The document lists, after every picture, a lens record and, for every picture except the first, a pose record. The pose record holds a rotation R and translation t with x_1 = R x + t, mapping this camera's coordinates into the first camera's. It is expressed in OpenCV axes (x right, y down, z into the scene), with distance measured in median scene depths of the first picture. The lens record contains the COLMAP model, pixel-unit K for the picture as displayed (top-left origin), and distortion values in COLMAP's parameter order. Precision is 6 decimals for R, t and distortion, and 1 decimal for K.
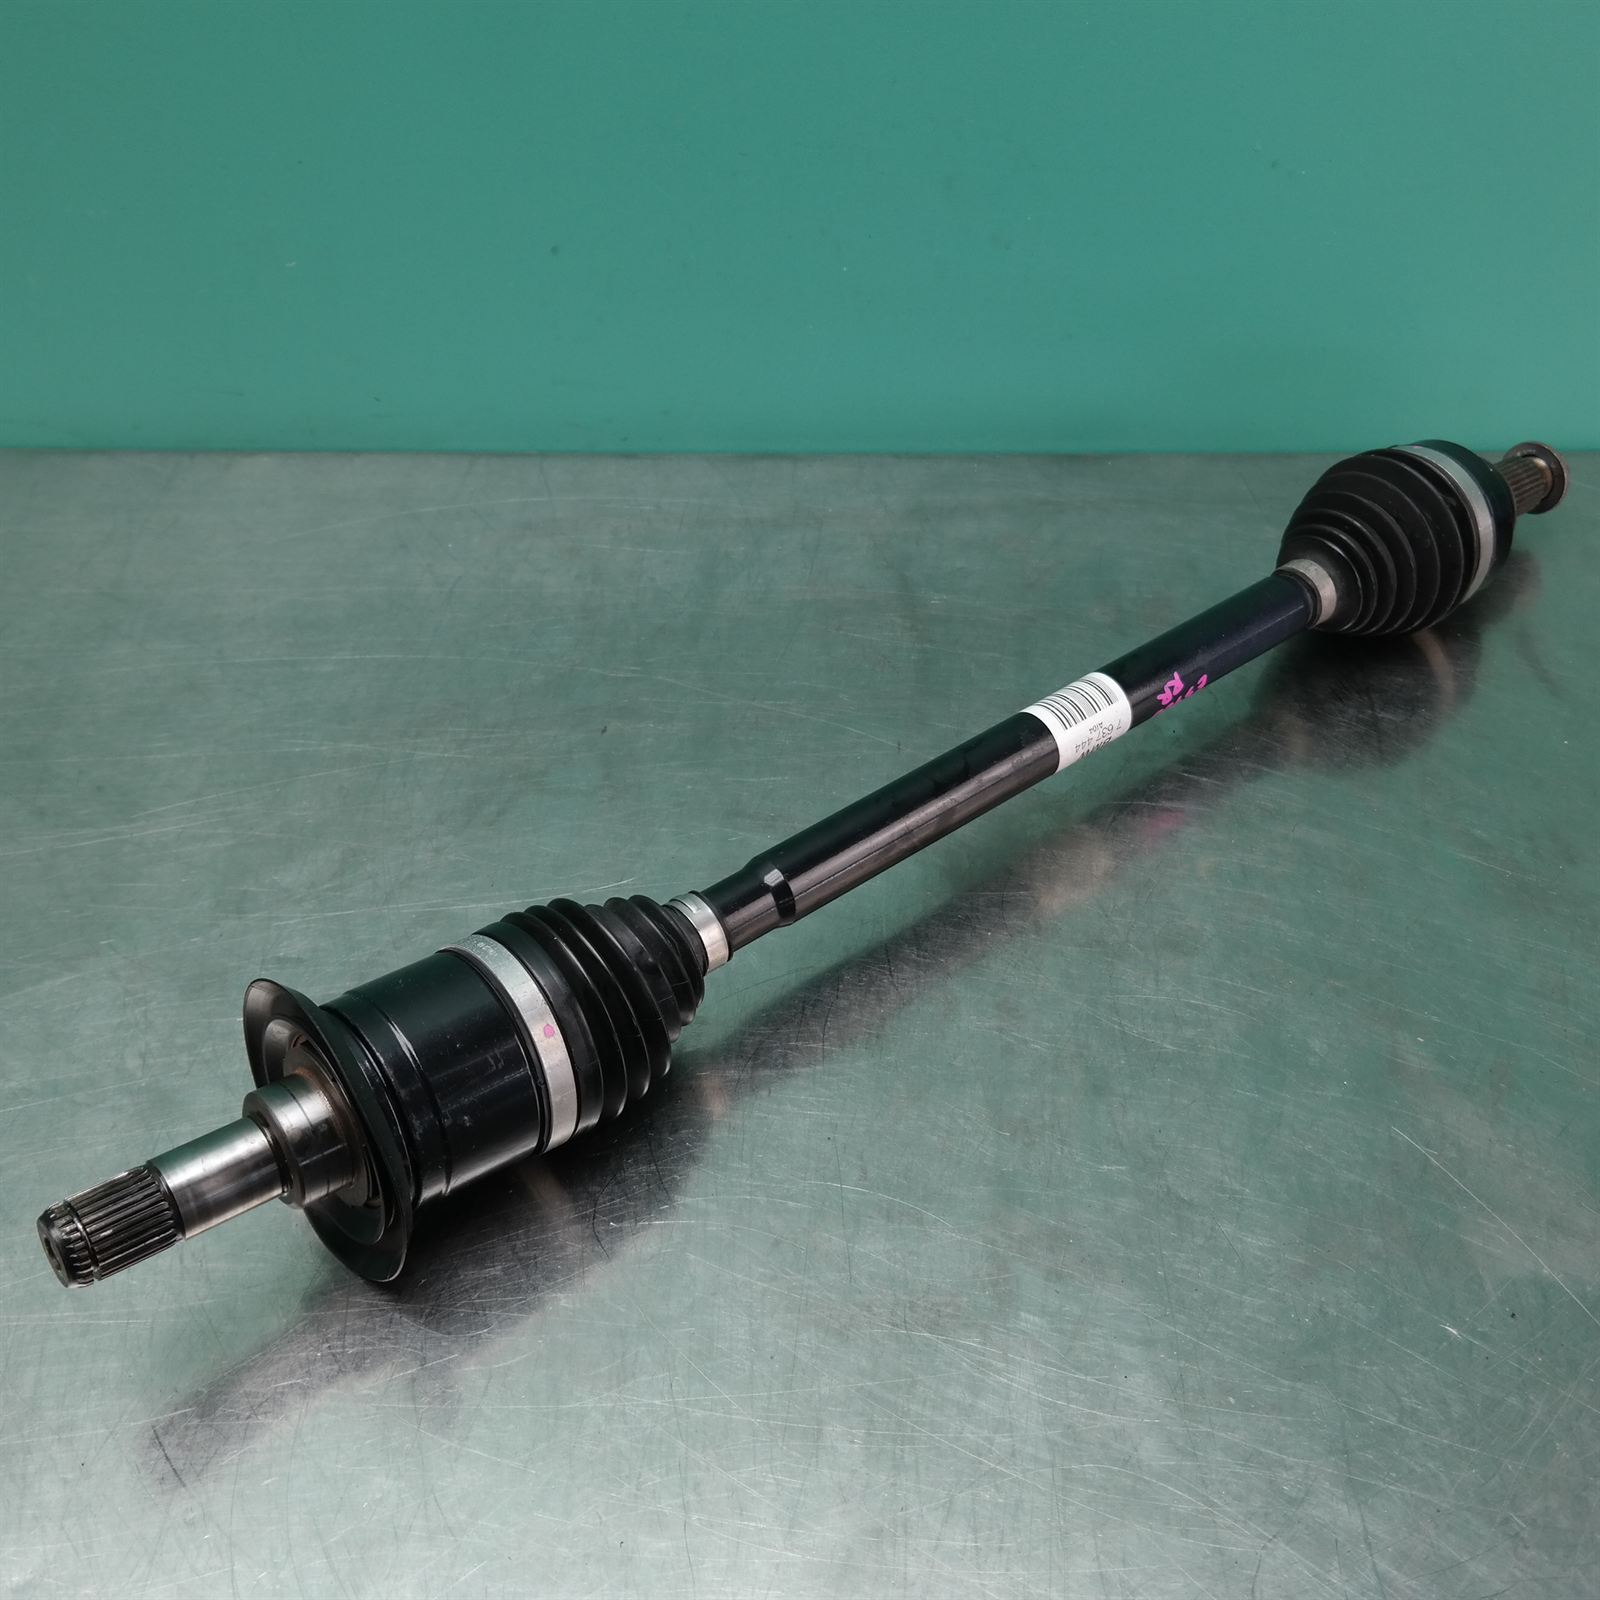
lens RADIAL K [[1803.5, 0, 800.0], [0, 1803.5, 800.0], [0, 0, 1]] dist [-0.005171, 0.000341]
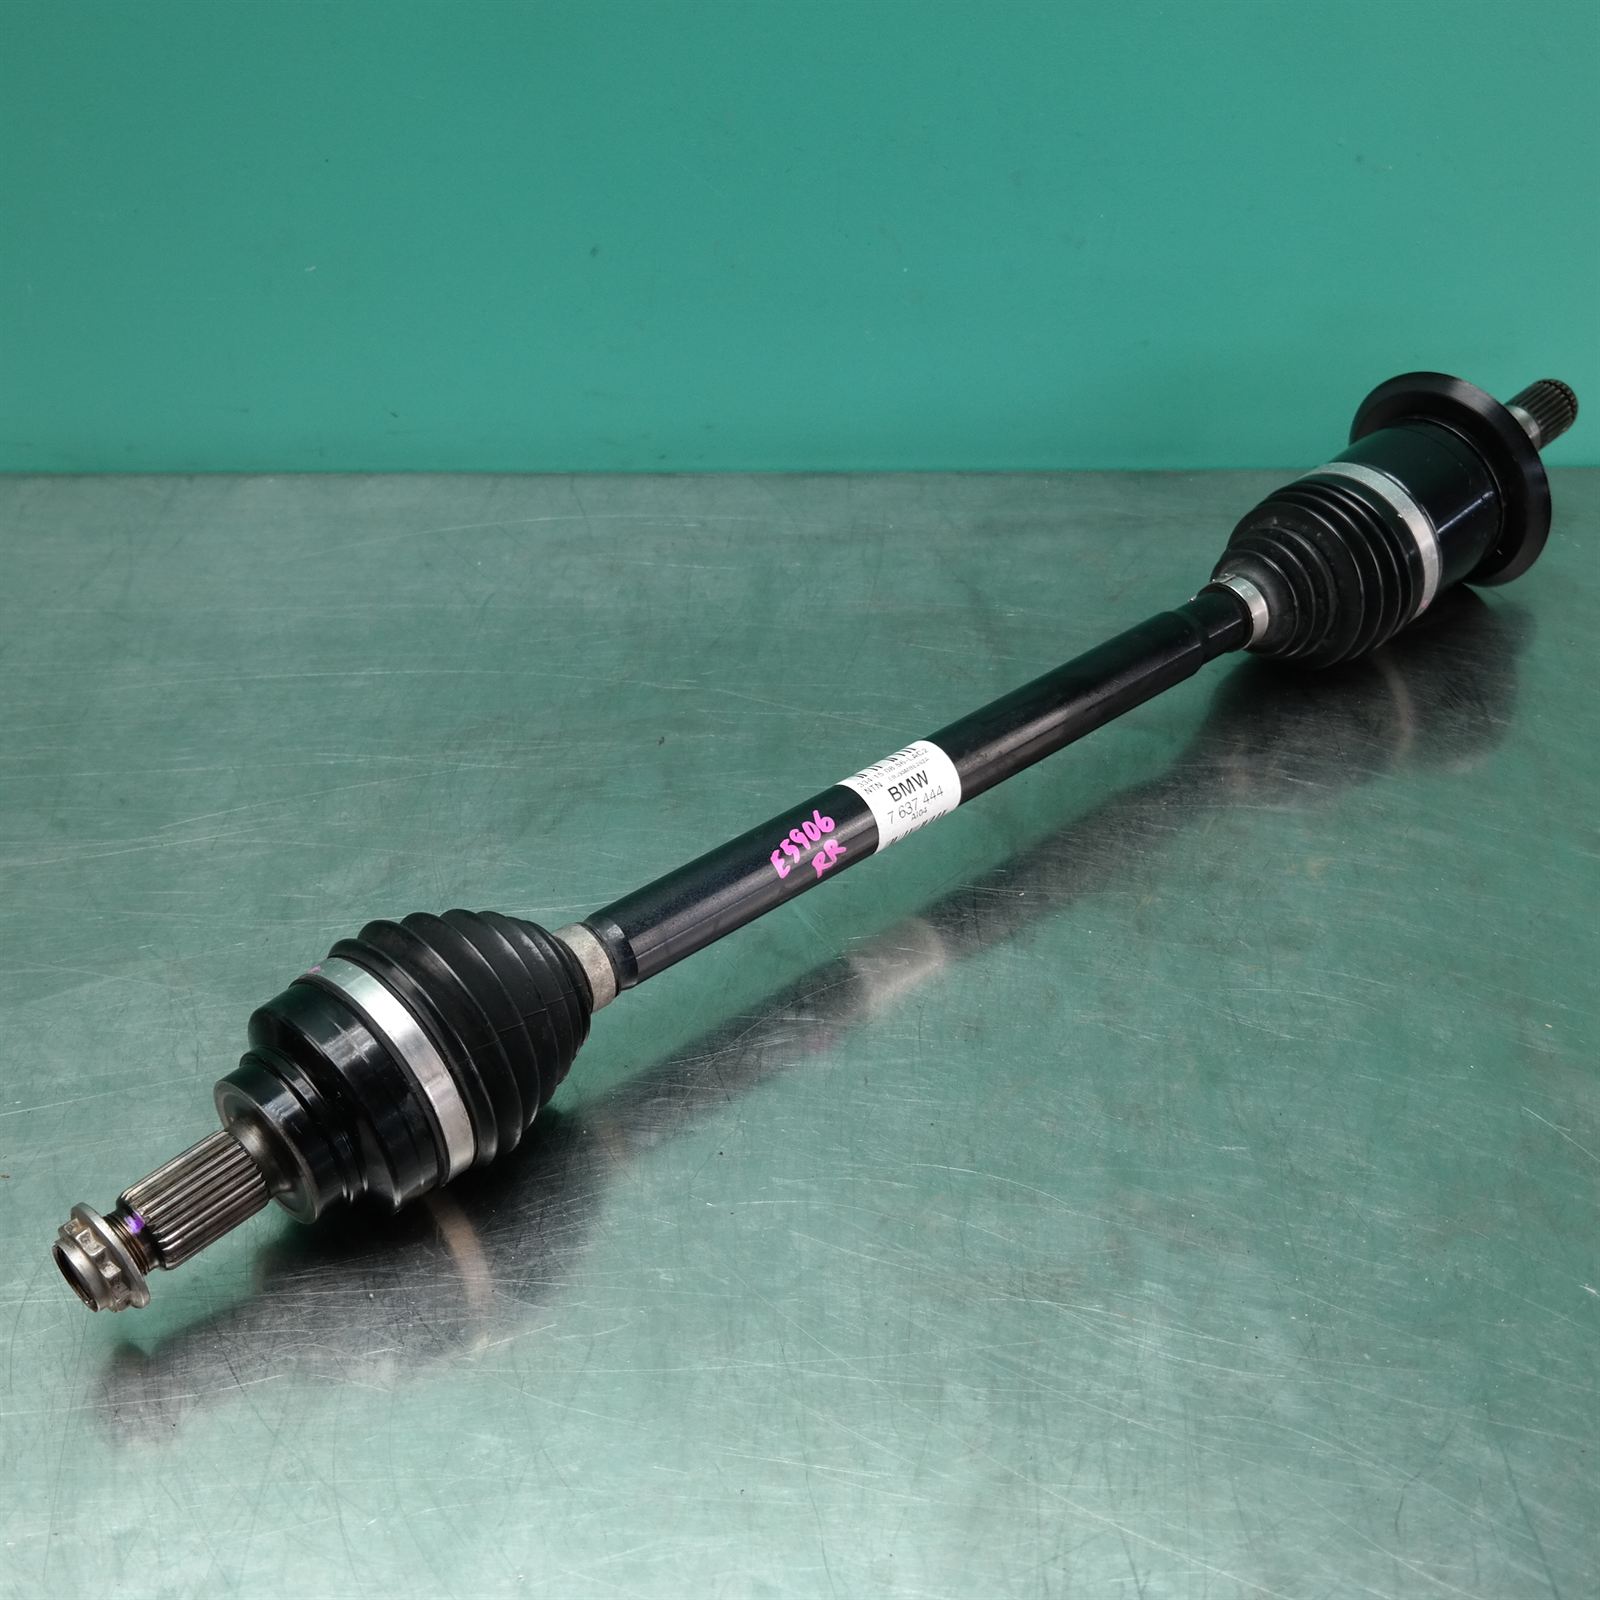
lens RADIAL K [[2225.6, 0, 800.0], [0, 2225.6, 800.0], [0, 0, 1]] dist [-0.080090, 0.122984]
pose [[0.999934, -0.005927, 0.009888, -0.064615], [0.006821, 0.995645, -0.092979, 0.128706], [-0.009294, 0.093040, 0.995619, -0.175185]]
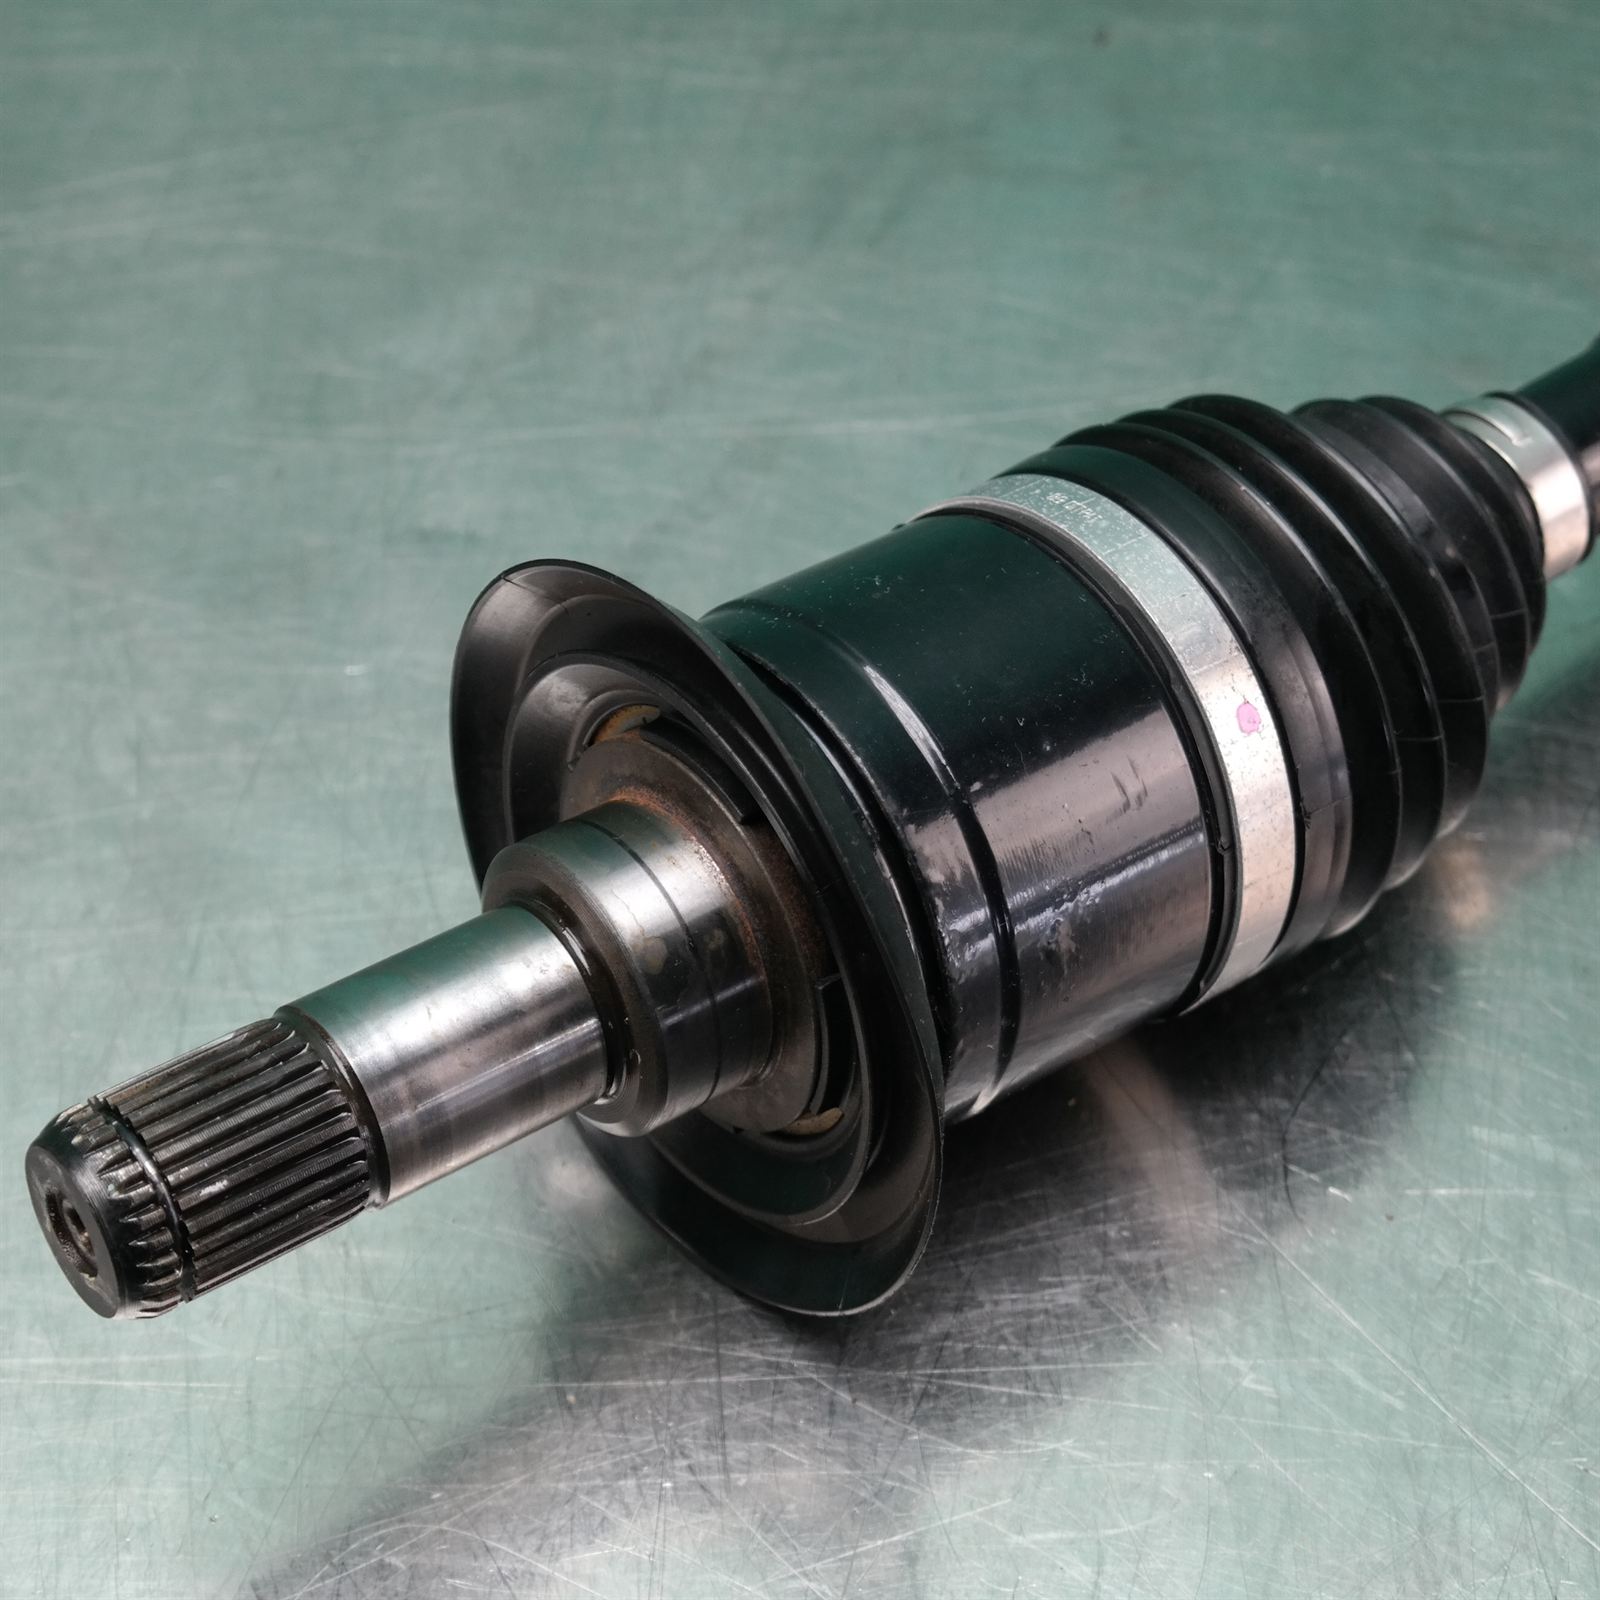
lens RADIAL K [[3278.9, 0, 800.0], [0, 3278.9, 800.0], [0, 0, 1]] dist [0.005958, 0.224450]
pose [[0.999105, 0.035682, -0.022730, -0.205747], [-0.032183, 0.989751, 0.139131, 0.045623], [0.027462, -0.138275, 0.990013, 0.261798]]
